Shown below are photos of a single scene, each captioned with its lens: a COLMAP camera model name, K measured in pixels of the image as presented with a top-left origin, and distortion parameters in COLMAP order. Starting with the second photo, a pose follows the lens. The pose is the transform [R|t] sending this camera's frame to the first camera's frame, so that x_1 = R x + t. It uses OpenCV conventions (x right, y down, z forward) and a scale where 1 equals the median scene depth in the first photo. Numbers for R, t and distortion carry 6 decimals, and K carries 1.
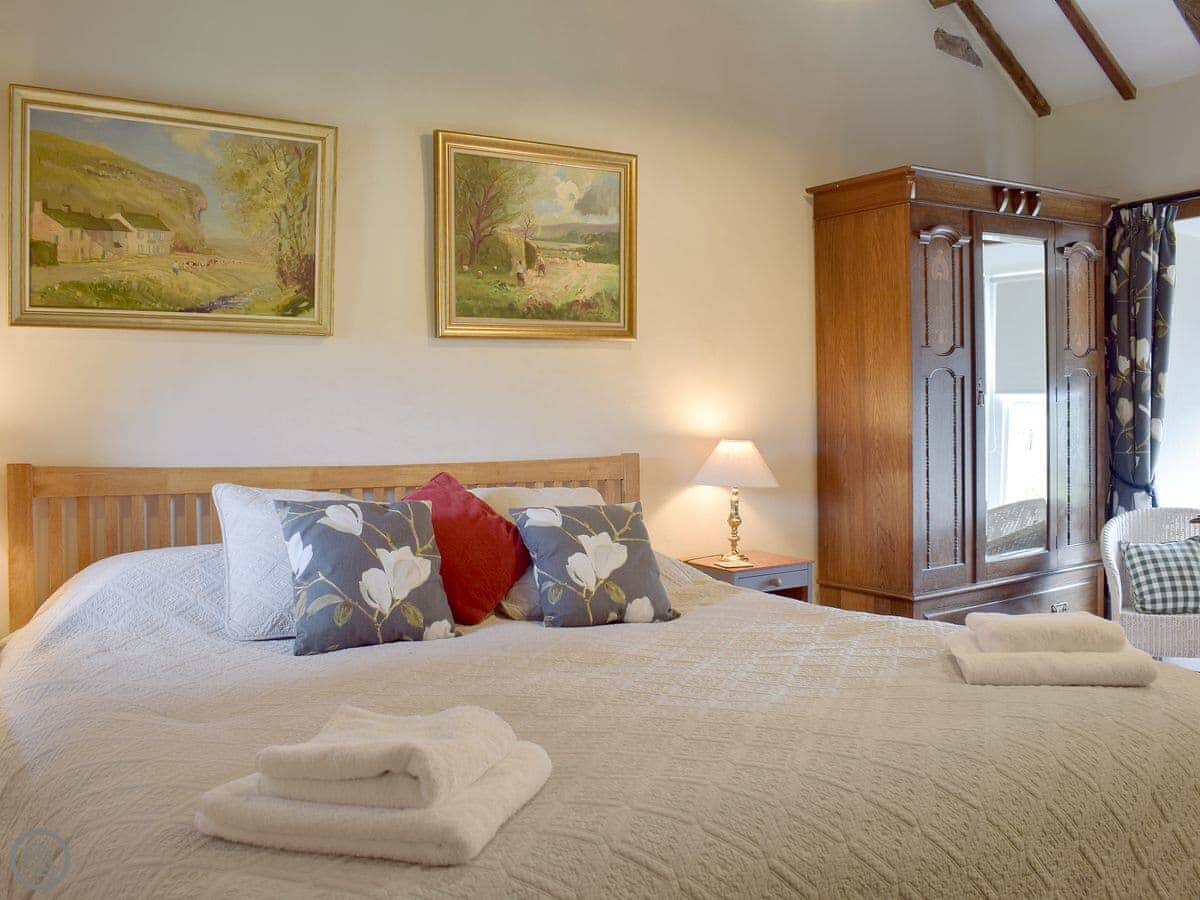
lens RADIAL K [[1108.2, 0, 601.6], [0, 1108.2, 449.5], [0, 0, 1]] dist [-0.089863, 0.000000]
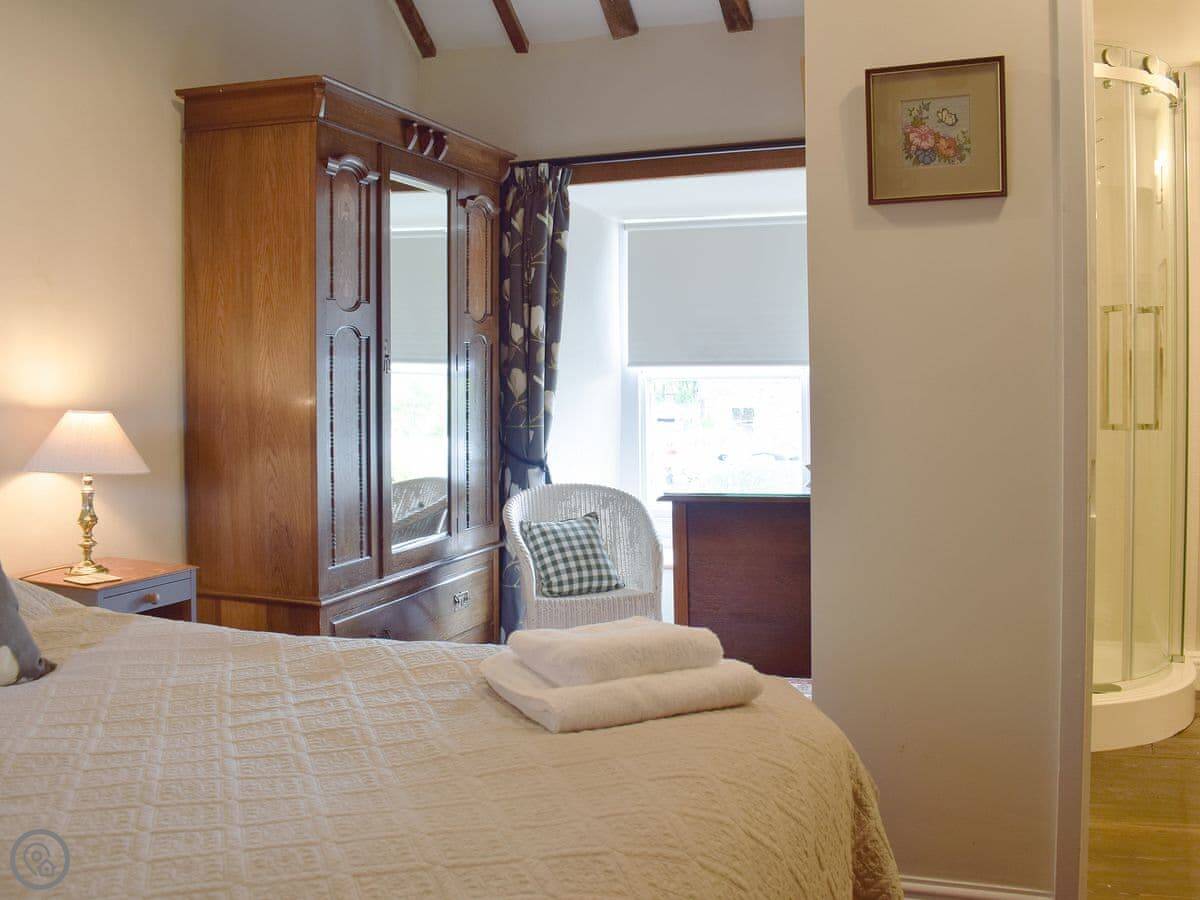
lens RADIAL K [[1108.2, 0, 601.9], [0, 1108.2, 446.1], [0, 0, 1]] dist [-0.089863, 0.000000]
pose [[0.787172, -0.013533, 0.616585, -0.055921], [0.002886, 0.999829, 0.018259, 0.002653], [-0.616727, -0.012593, 0.787076, 0.213026]]
